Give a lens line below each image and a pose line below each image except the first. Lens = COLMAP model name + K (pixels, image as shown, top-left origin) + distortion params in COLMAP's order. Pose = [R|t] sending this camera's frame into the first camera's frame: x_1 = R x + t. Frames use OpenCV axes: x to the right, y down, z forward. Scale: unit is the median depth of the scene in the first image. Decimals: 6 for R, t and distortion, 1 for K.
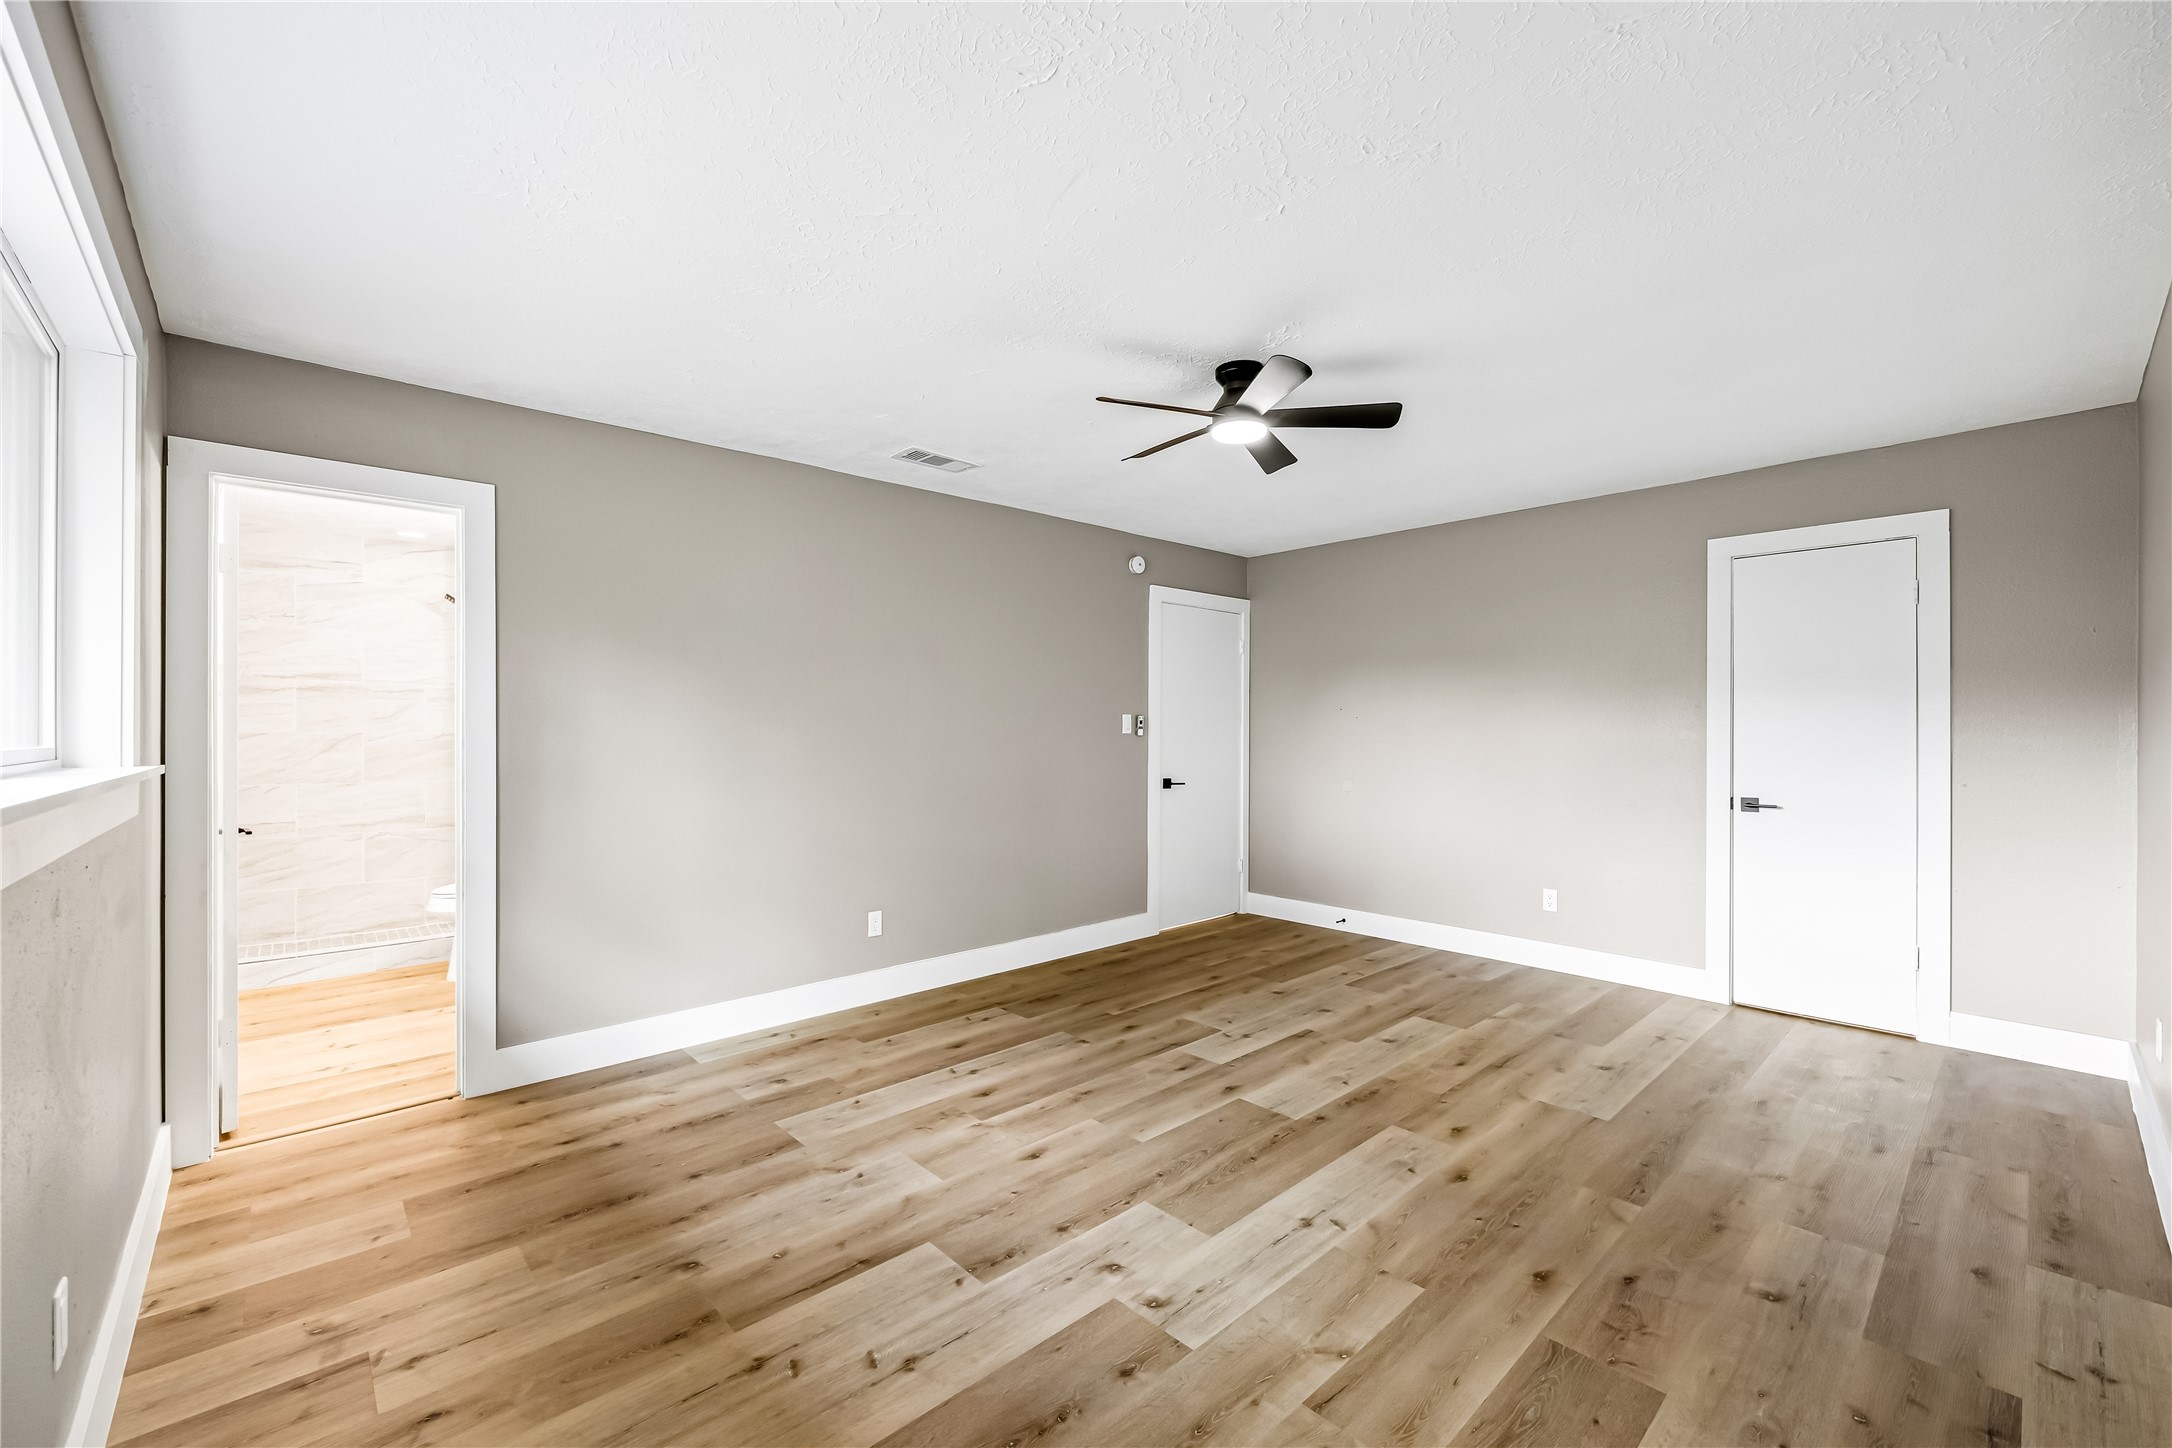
lens RADIAL K [[878.8, 0, 1076.7], [0, 878.8, 726.7], [0, 0, 1]] dist [-0.001557, -0.000247]
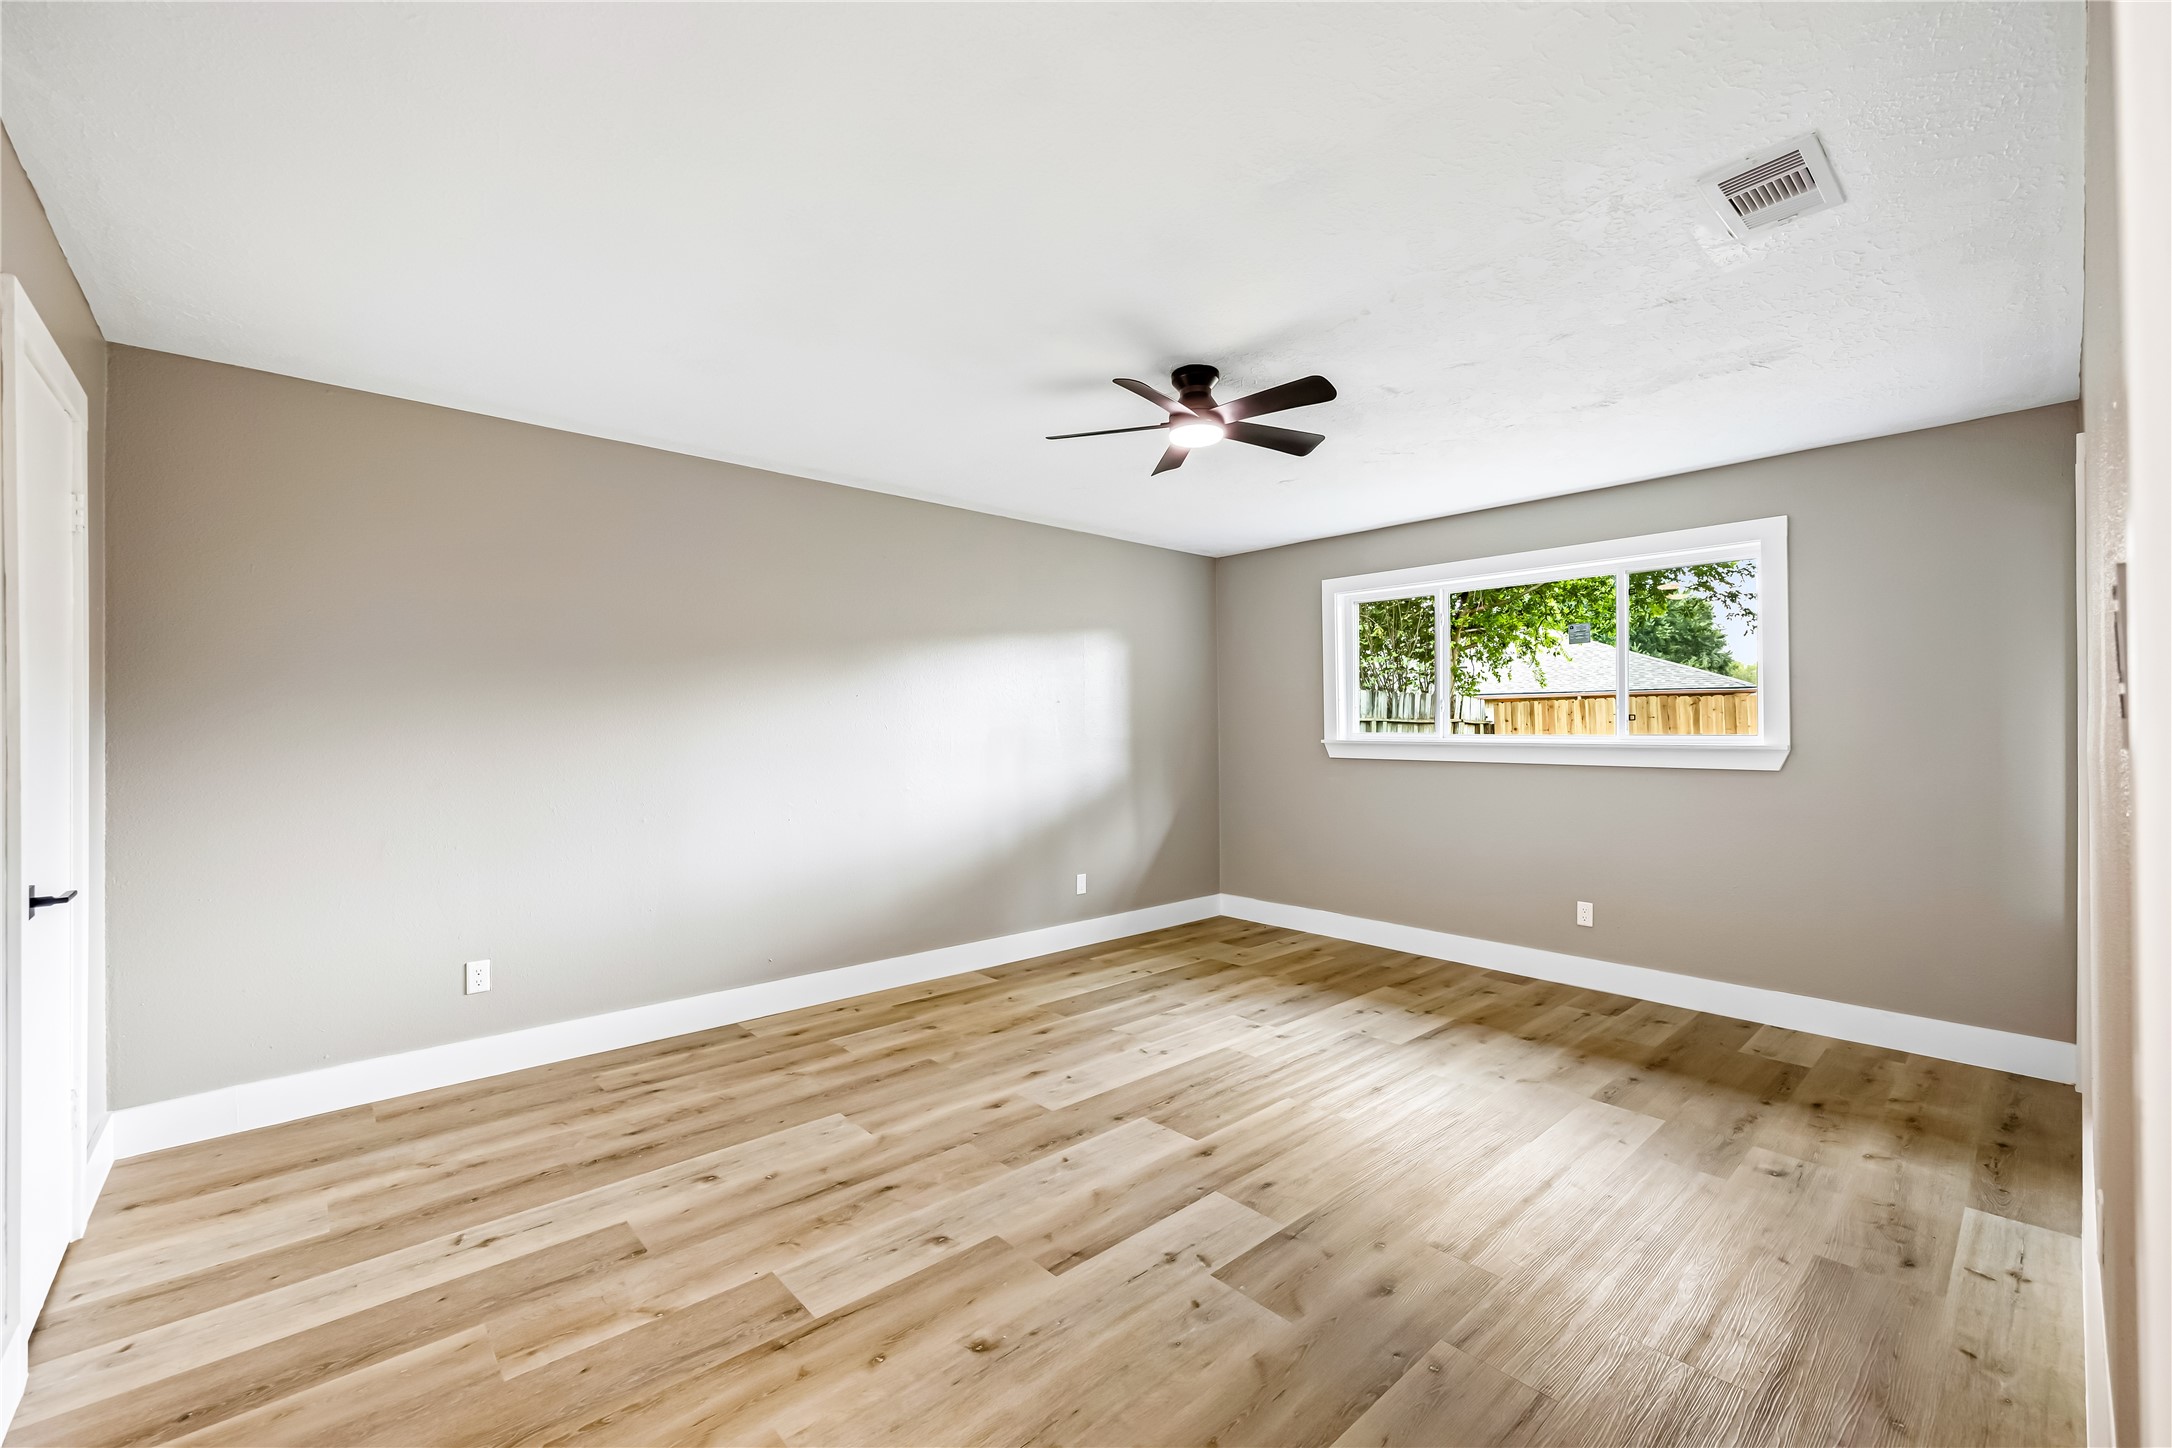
lens RADIAL K [[878.8, 0, 1076.7], [0, 878.8, 726.7], [0, 0, 1]] dist [-0.001557, -0.000247]
pose [[-0.999959, 0.003722, 0.008208, 0.323321], [0.003667, 0.999971, -0.006730, 0.006653], [-0.008233, -0.006699, -0.999944, 2.056636]]
